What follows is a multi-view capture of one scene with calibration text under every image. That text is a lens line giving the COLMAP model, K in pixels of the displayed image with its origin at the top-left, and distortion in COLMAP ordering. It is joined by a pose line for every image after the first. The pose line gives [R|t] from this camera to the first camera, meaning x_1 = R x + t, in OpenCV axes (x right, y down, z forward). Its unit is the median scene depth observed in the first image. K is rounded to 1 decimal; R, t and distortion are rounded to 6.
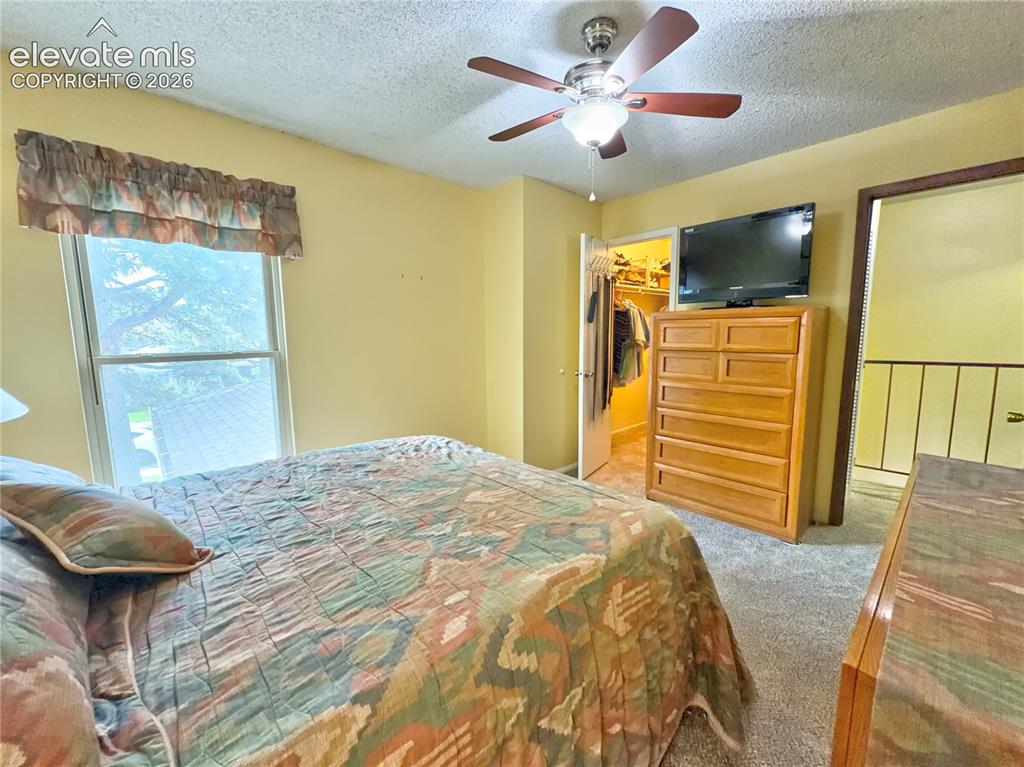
lens RADIAL K [[409.0, 0, 512.0], [0, 409.0, 383.5], [0, 0, 1]] dist [0.007849, 0.000226]
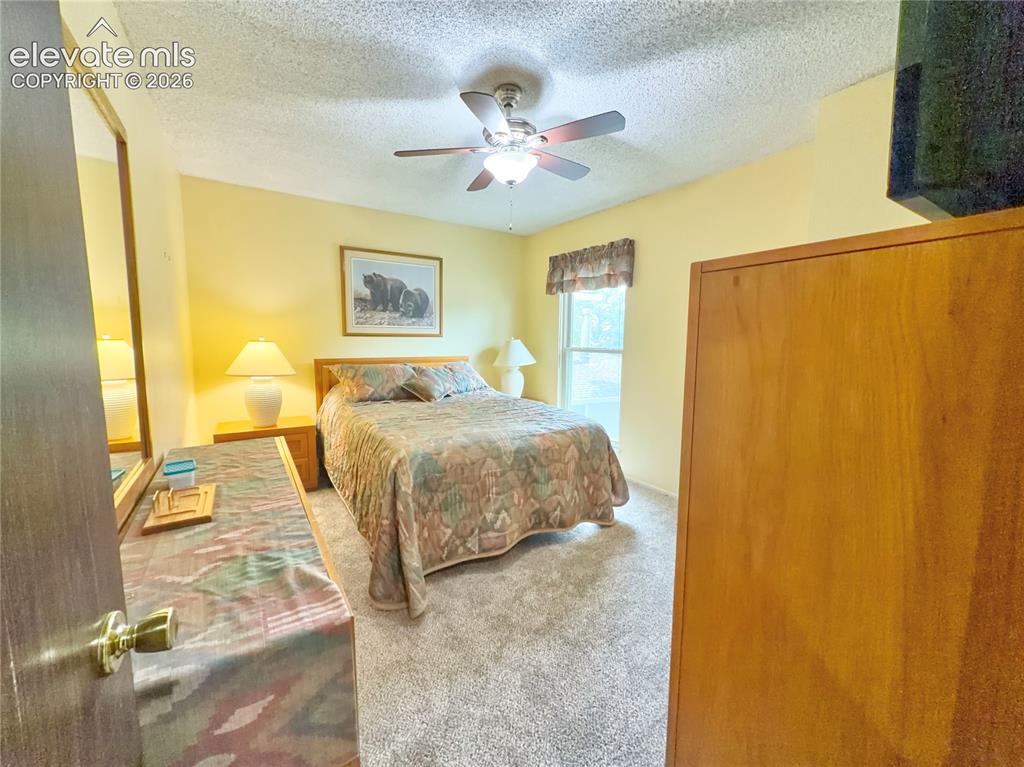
lens RADIAL K [[409.0, 0, 512.0], [0, 409.0, 383.5], [0, 0, 1]] dist [0.007849, 0.000226]
pose [[-0.165892, 0.121675, -0.978609, 1.132811], [-0.137974, 0.979734, 0.145204, -0.145063], [0.976444, 0.159111, -0.145742, 1.006851]]
